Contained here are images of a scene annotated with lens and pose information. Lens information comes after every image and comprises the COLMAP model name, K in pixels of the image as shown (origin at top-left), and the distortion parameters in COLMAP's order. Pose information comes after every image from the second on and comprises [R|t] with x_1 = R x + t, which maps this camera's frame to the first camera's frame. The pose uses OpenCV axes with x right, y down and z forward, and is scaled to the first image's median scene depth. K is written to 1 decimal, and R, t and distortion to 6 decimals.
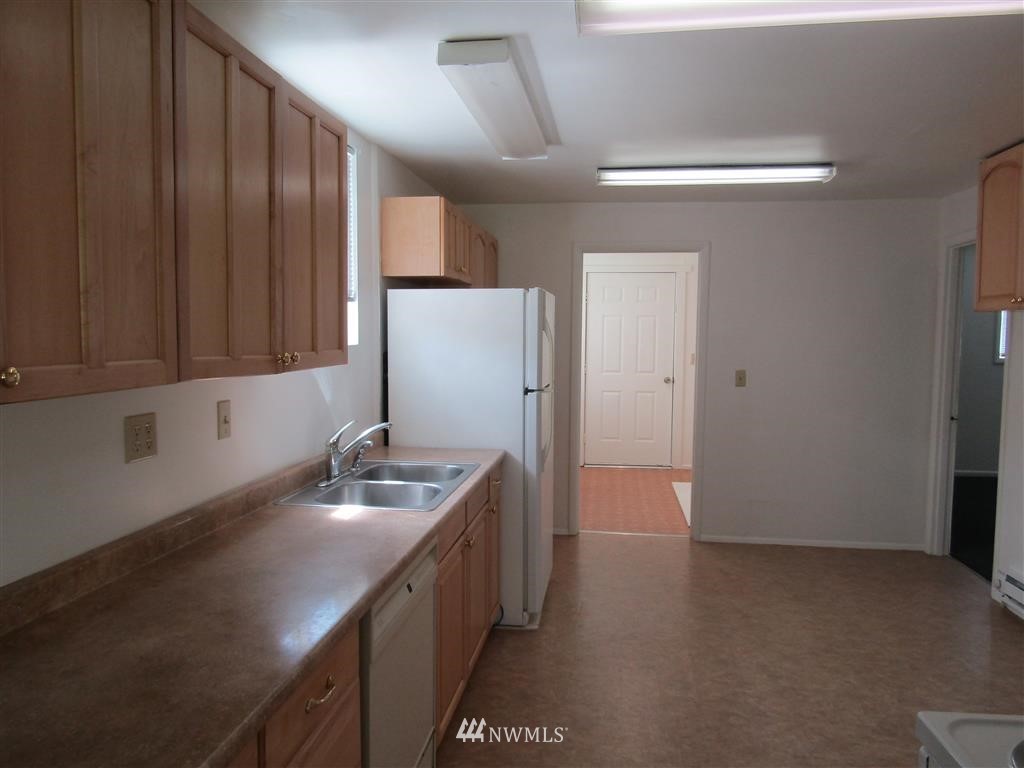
lens RADIAL K [[719.2, 0, 512.8], [0, 719.2, 381.2], [0, 0, 1]] dist [-0.023982, 0.016786]
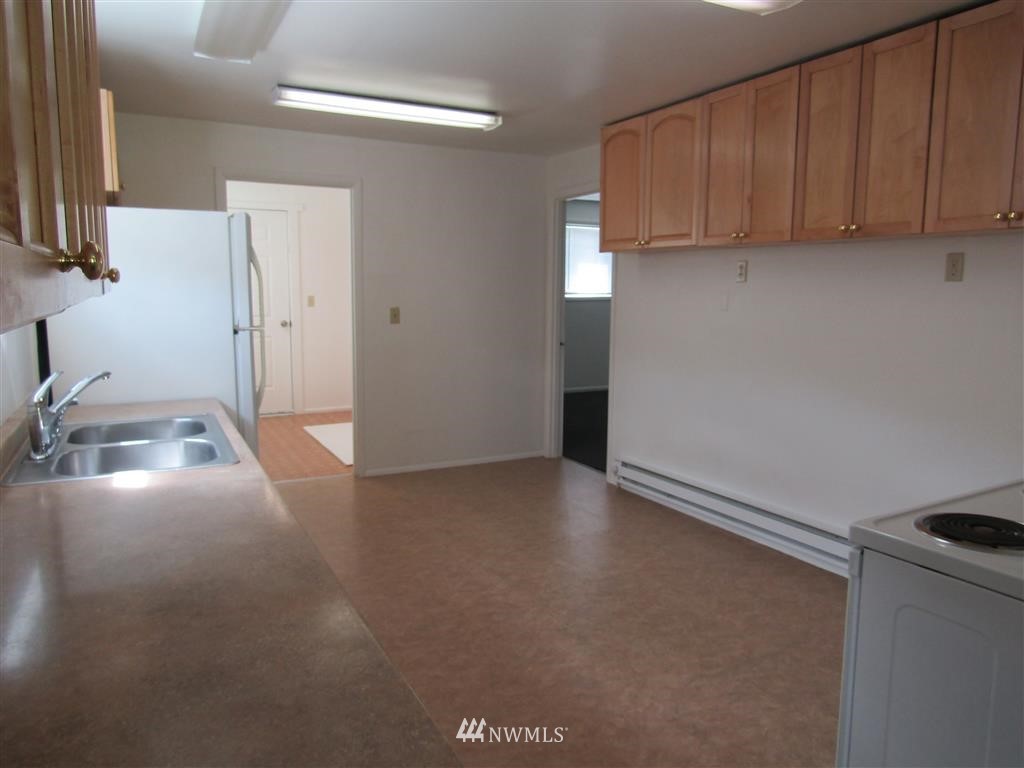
lens RADIAL K [[719.2, 0, 512.8], [0, 719.2, 381.2], [0, 0, 1]] dist [-0.023982, 0.016786]
pose [[0.813513, -0.077984, 0.576294, -0.189240], [0.037046, 0.995905, 0.082471, 0.014351], [-0.580365, -0.045742, 0.813071, 0.070185]]
